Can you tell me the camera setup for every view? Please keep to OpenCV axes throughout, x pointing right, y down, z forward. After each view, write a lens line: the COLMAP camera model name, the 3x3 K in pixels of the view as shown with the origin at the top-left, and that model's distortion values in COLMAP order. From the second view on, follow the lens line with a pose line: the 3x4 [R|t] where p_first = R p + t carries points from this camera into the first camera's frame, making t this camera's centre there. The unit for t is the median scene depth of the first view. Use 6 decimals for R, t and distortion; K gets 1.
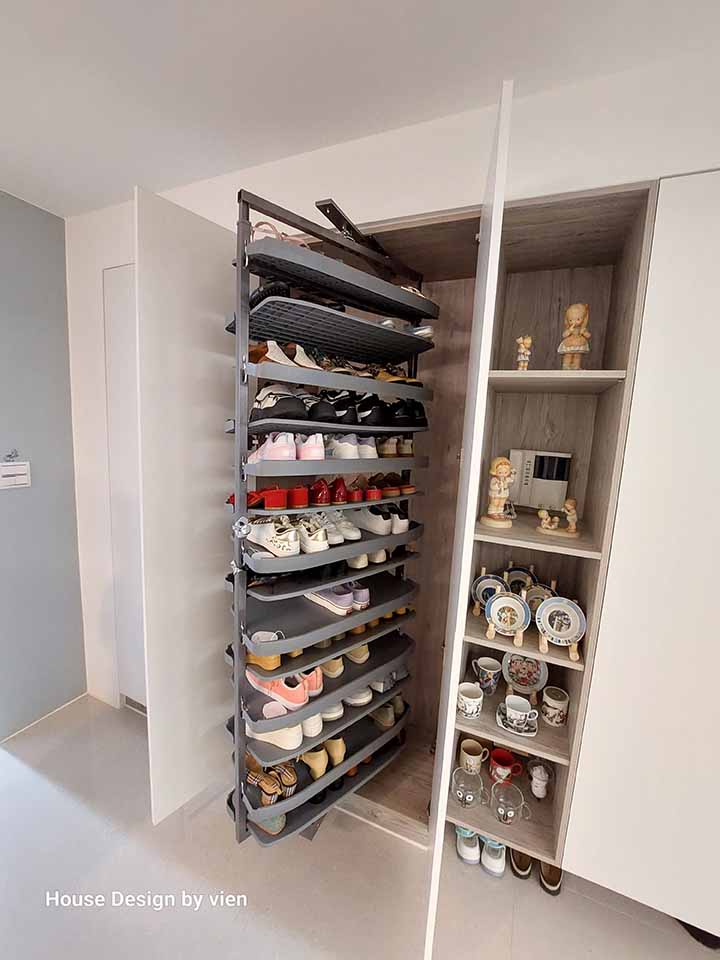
lens RADIAL K [[383.1, 0, 360.0], [0, 383.1, 480.0], [0, 0, 1]] dist [-0.000638, -0.000209]
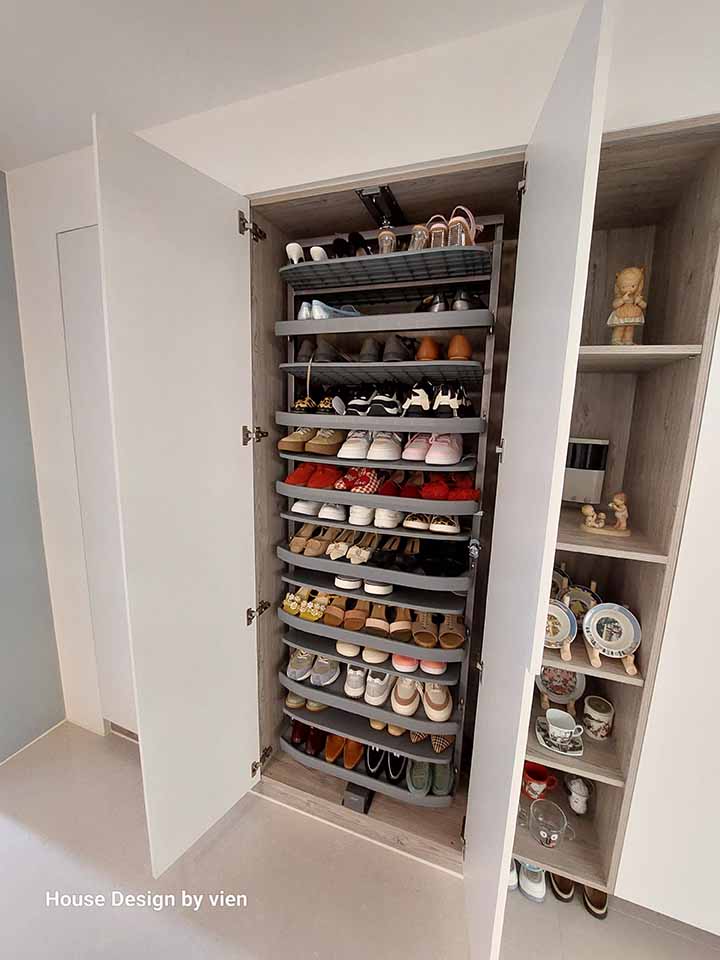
lens RADIAL K [[387.6, 0, 360.1], [0, 387.6, 478.1], [0, 0, 1]] dist [-0.000234, 0.000241]
pose [[0.998377, -0.030425, 0.048143, -0.089544], [0.028621, 0.998878, 0.037737, -0.034484], [-0.049237, -0.036298, 0.998127, 0.130972]]
